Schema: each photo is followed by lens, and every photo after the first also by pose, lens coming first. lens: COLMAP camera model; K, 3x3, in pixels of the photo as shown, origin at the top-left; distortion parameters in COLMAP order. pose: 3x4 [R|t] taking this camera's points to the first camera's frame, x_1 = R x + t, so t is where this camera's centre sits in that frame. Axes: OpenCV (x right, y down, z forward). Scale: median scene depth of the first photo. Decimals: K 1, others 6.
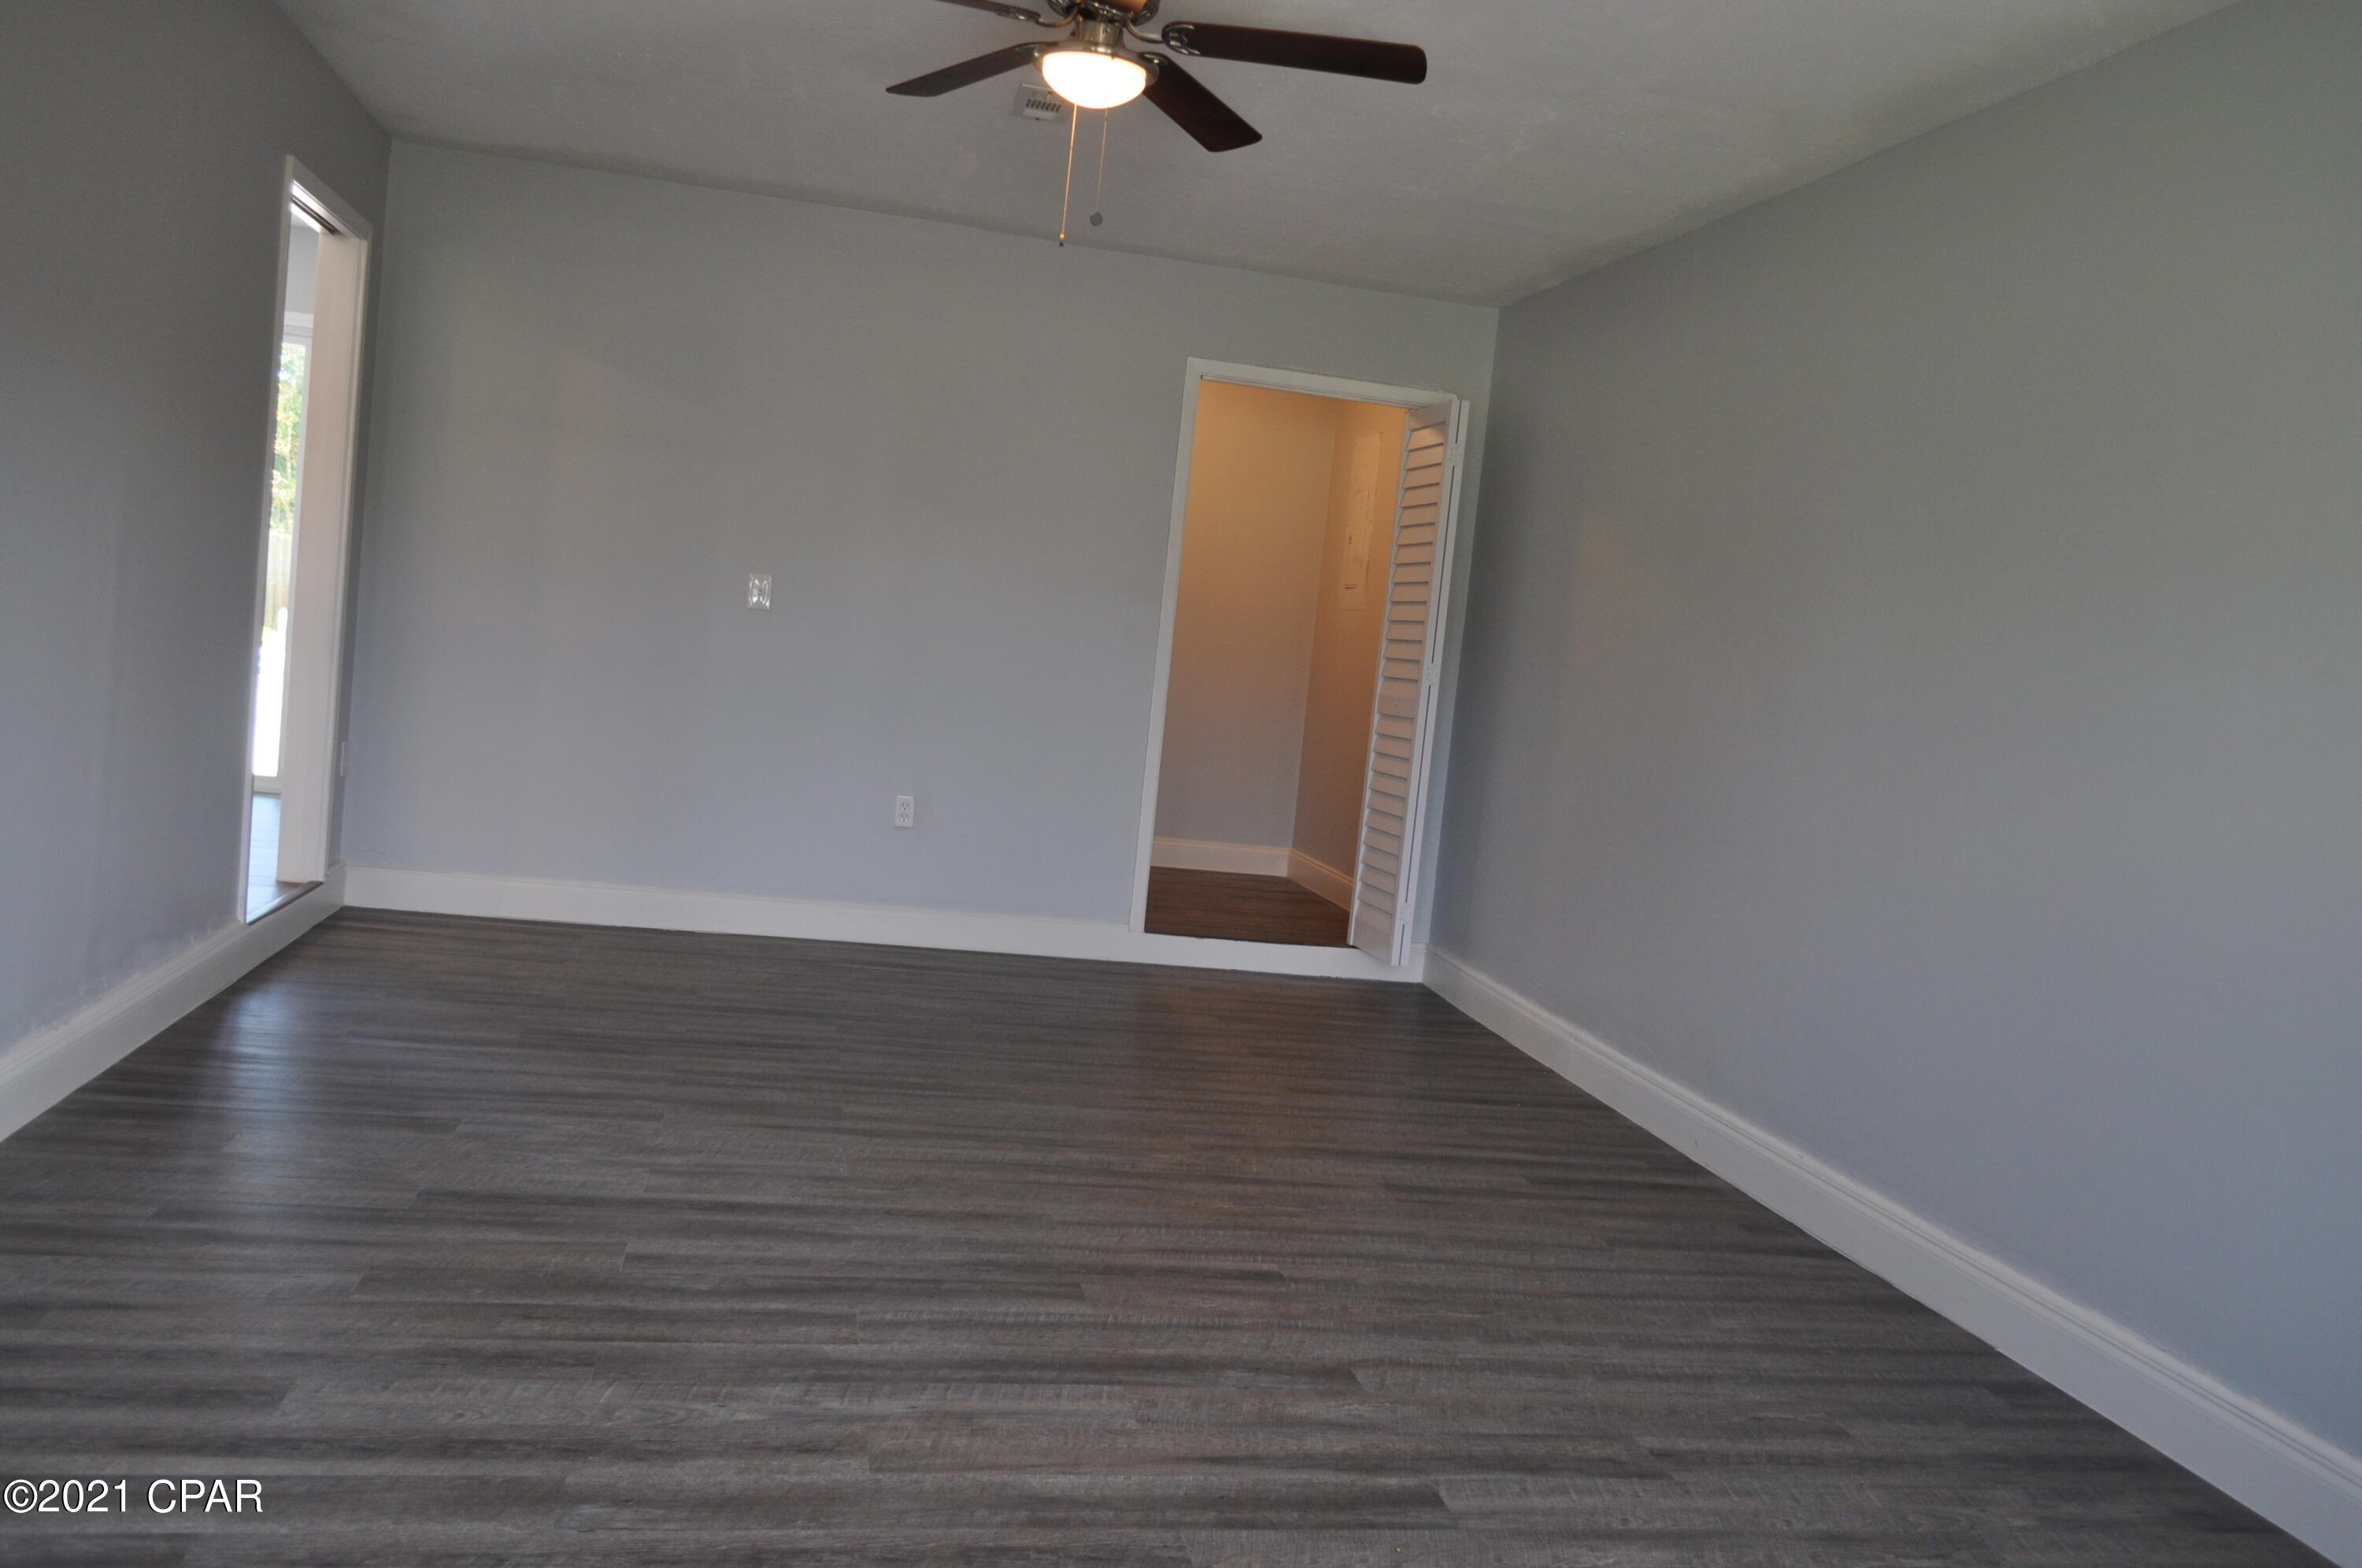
lens RADIAL K [[1835.7, 0, 1180.6], [0, 1835.7, 782.2], [0, 0, 1]] dist [-0.009842, -0.002103]
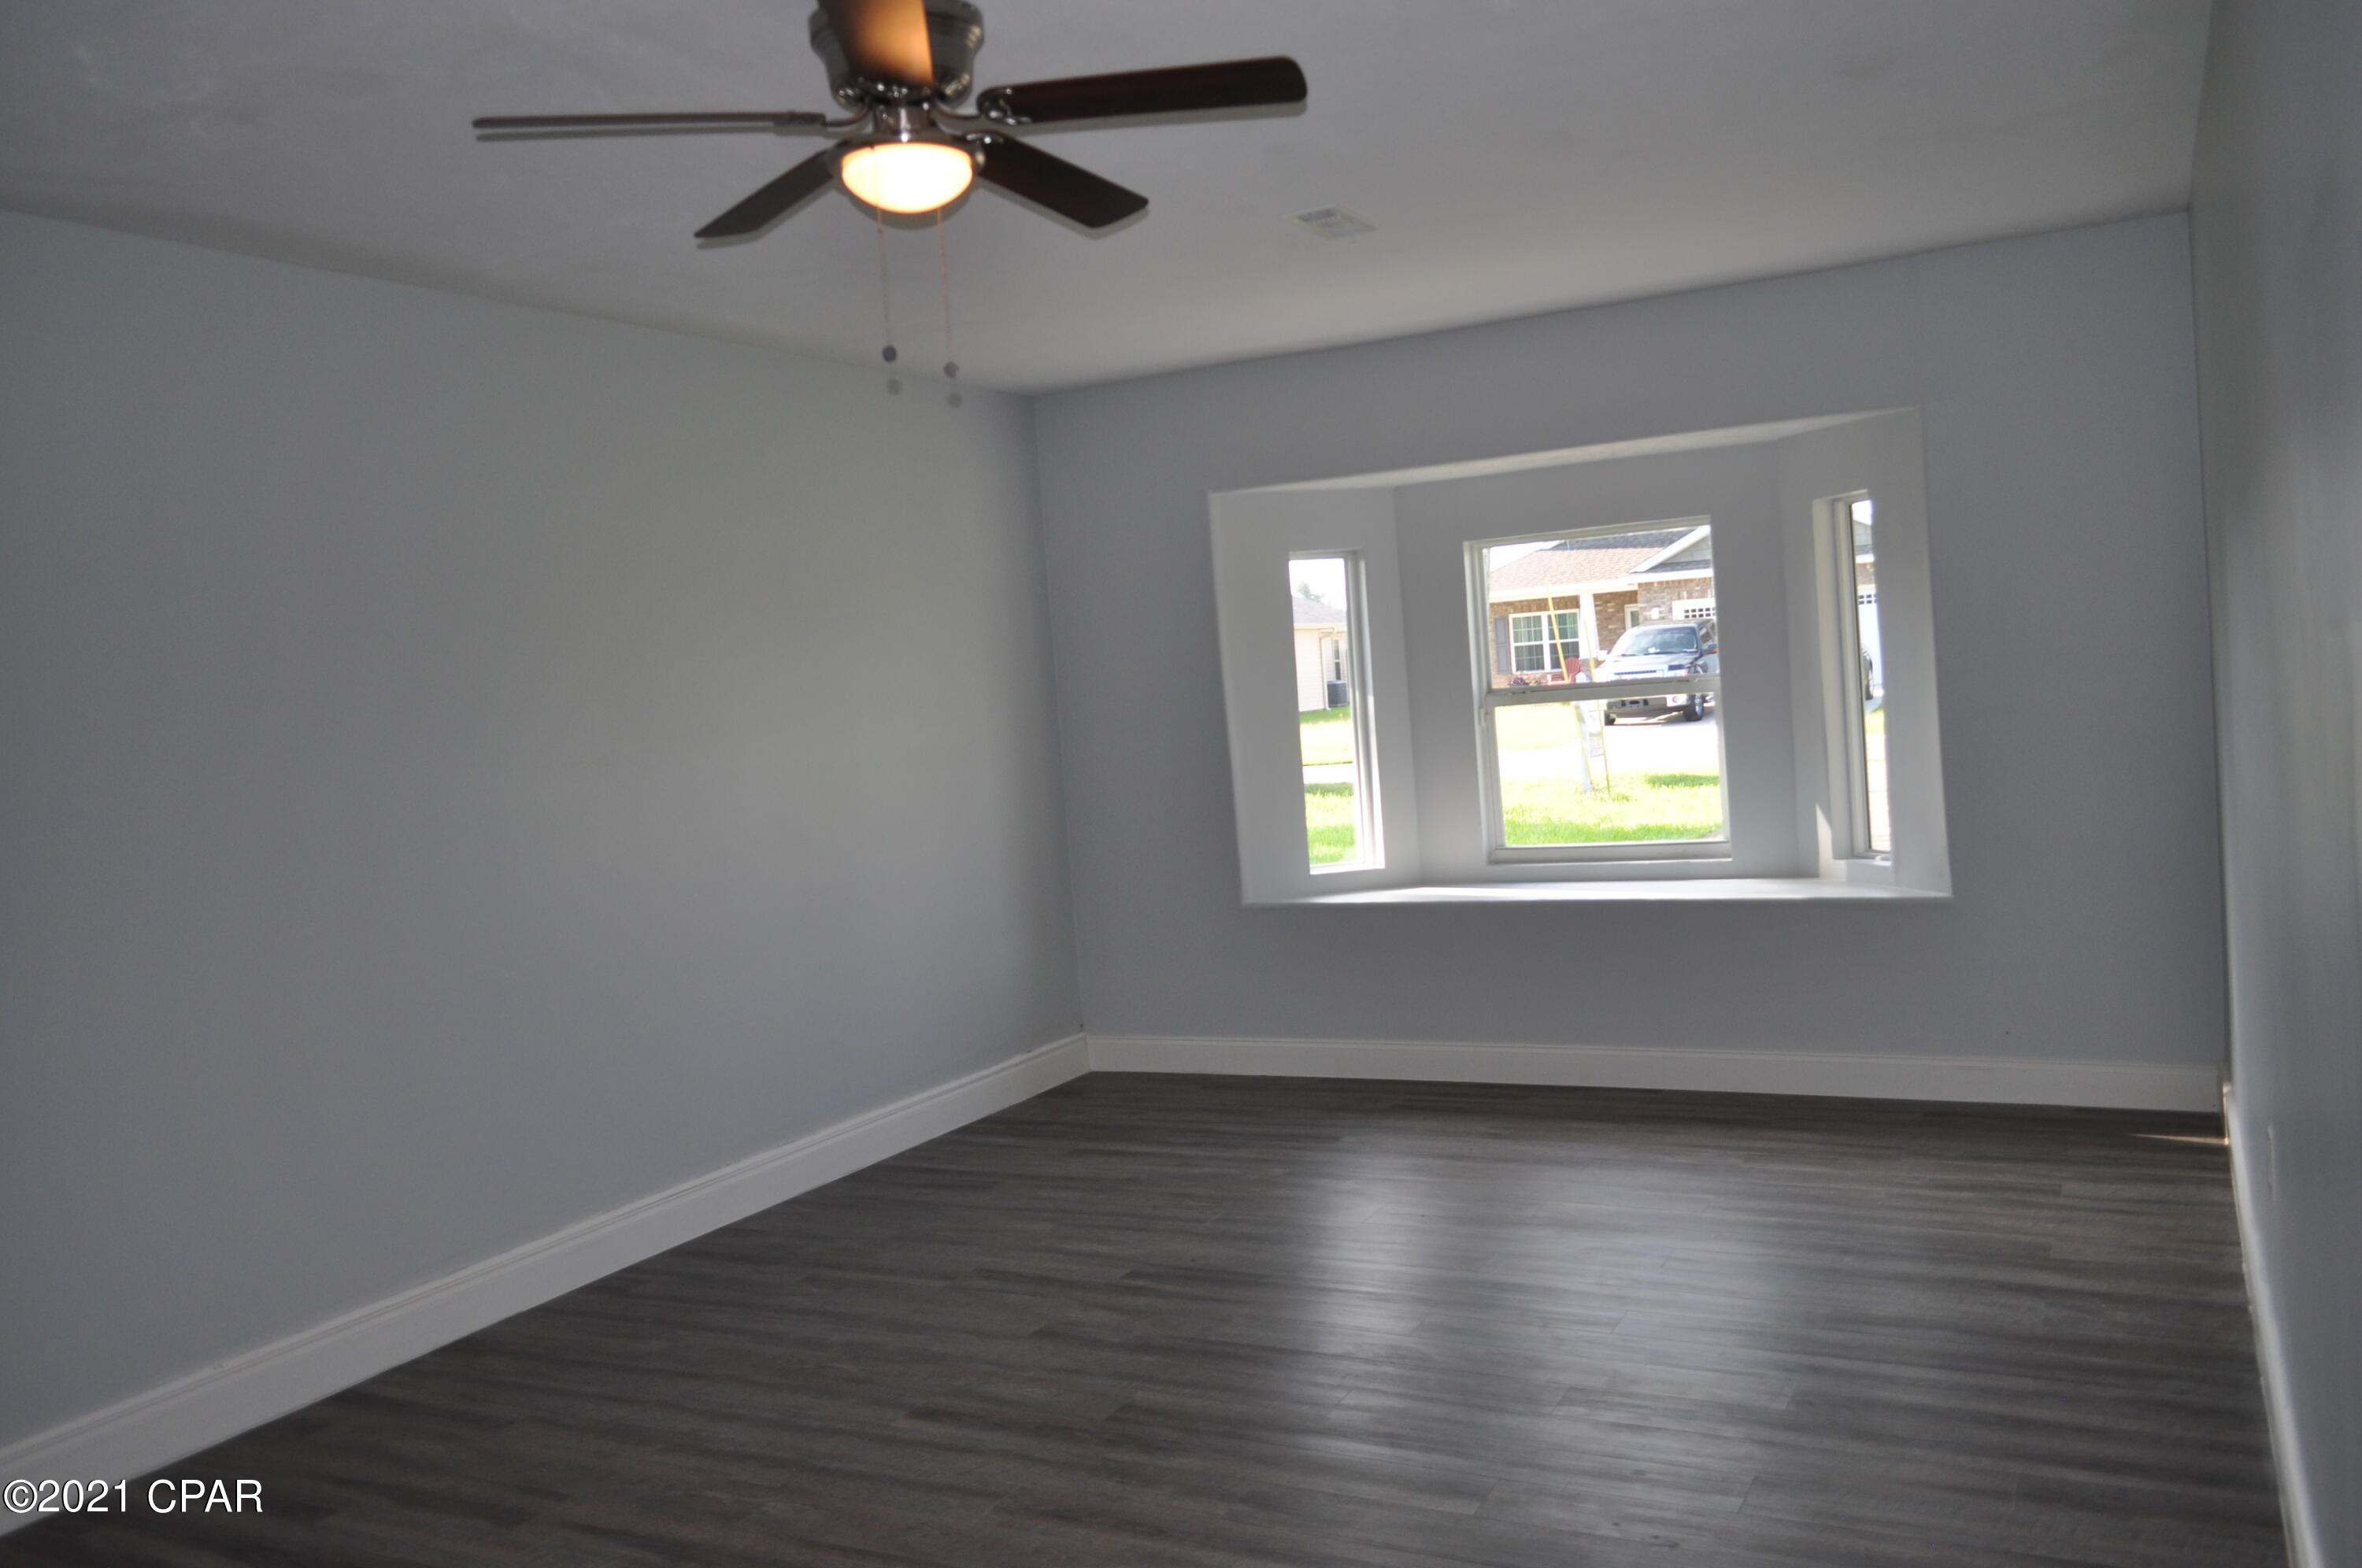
lens RADIAL K [[1835.7, 0, 1180.6], [0, 1835.7, 783.5], [0, 0, 1]] dist [-0.009842, -0.002103]
pose [[-0.774211, -0.082957, 0.627467, -0.716855], [0.039423, 0.983128, 0.178621, -0.277805], [-0.631698, 0.163027, -0.757878, 1.685654]]
